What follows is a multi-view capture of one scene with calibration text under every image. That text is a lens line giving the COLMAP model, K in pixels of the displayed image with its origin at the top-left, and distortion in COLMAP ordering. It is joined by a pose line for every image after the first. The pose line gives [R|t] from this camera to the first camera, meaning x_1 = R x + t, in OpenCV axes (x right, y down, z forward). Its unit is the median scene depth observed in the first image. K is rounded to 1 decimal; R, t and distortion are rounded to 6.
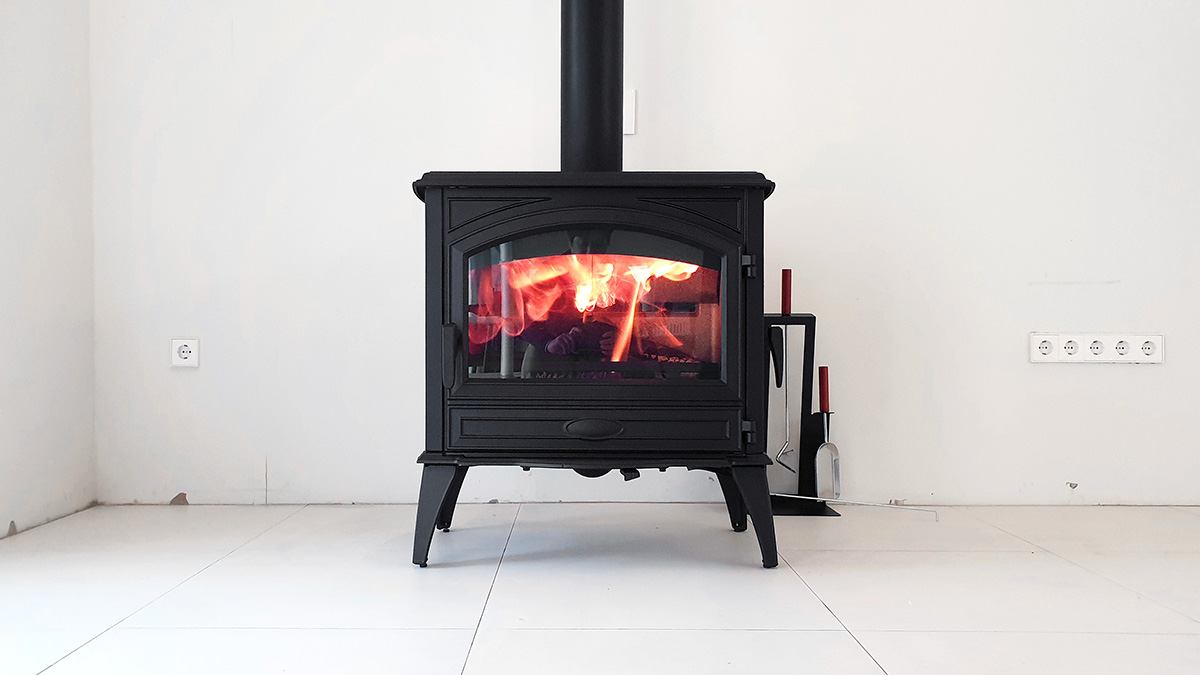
lens RADIAL K [[1002.6, 0, 545.5], [0, 1002.6, 383.8], [0, 0, 1]] dist [0.004850, -0.004038]
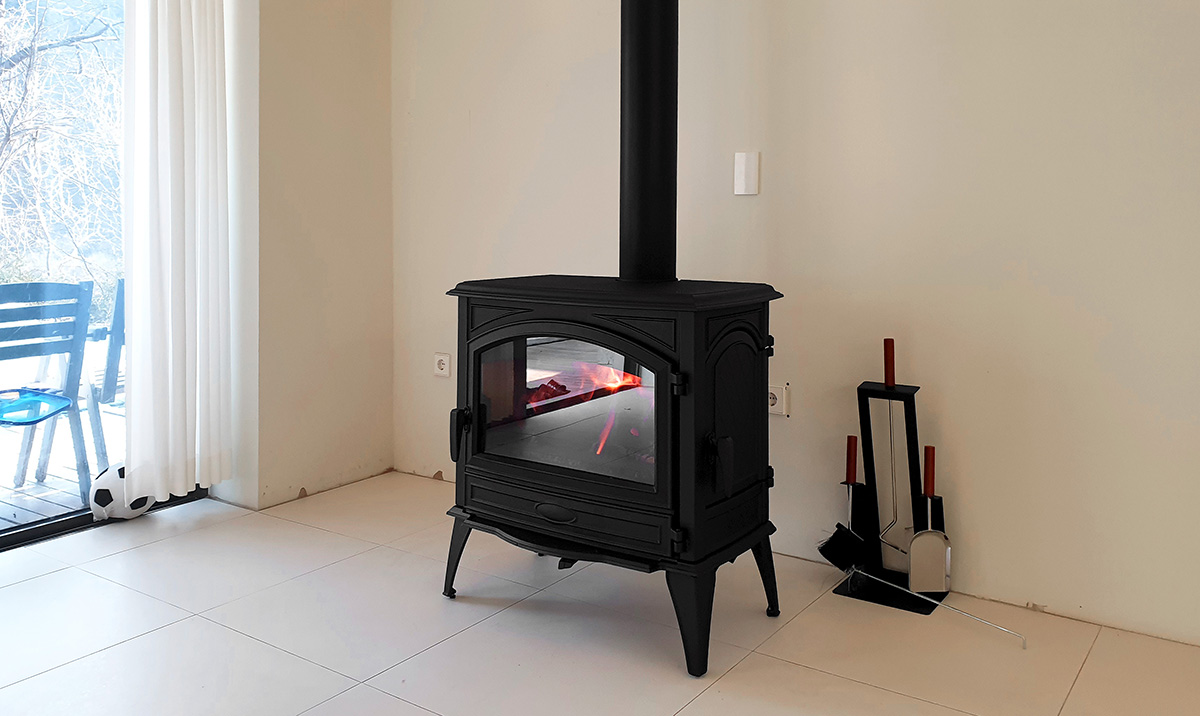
lens RADIAL K [[967.7, 0, 603.9], [0, 967.7, 237.9], [0, 0, 1]] dist [0.029894, -0.027372]
pose [[0.827685, 0.015608, -0.560976, 0.535747], [-0.022334, 0.999737, -0.005136, -0.200574], [0.560749, 0.016780, 0.827816, 0.085921]]
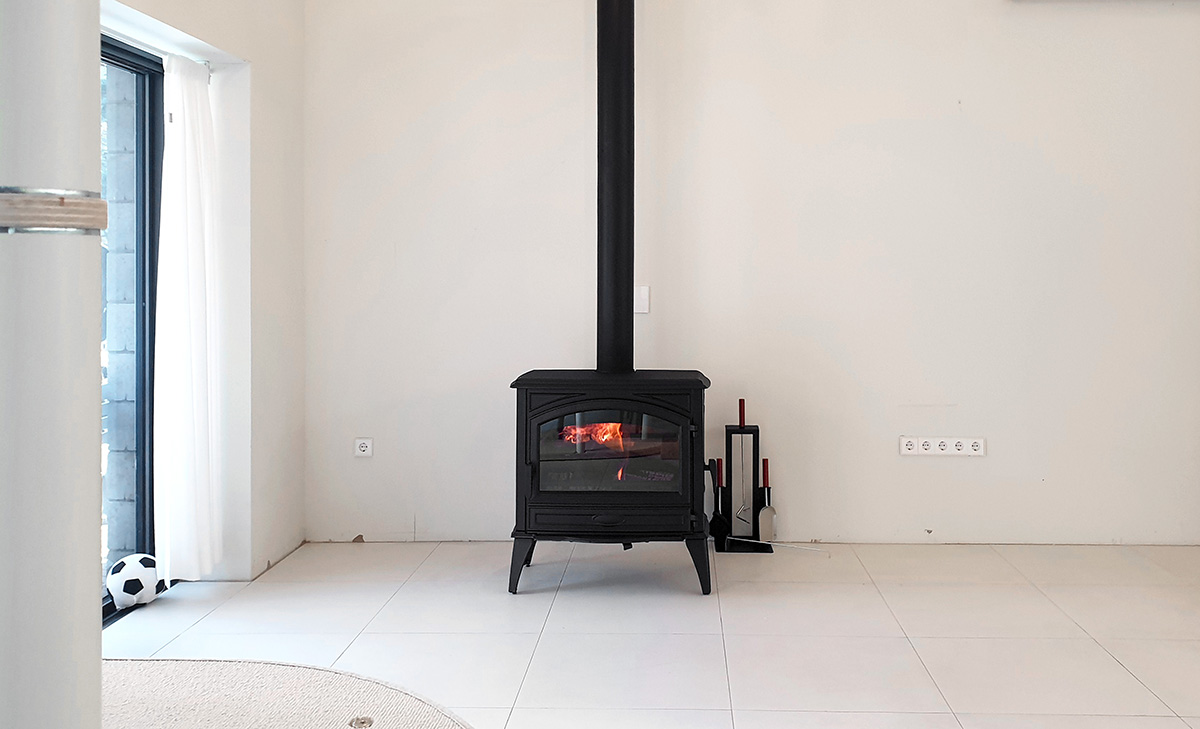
lens RADIAL K [[1136.6, 0, 622.9], [0, 1136.6, 316.4], [0, 0, 1]] dist [0.047533, 0.000000]
pose [[0.999840, 0.000605, -0.017891, 0.084706], [-0.000531, 0.999991, 0.004104, -0.254951], [0.017893, -0.004094, 0.999832, -0.821516]]
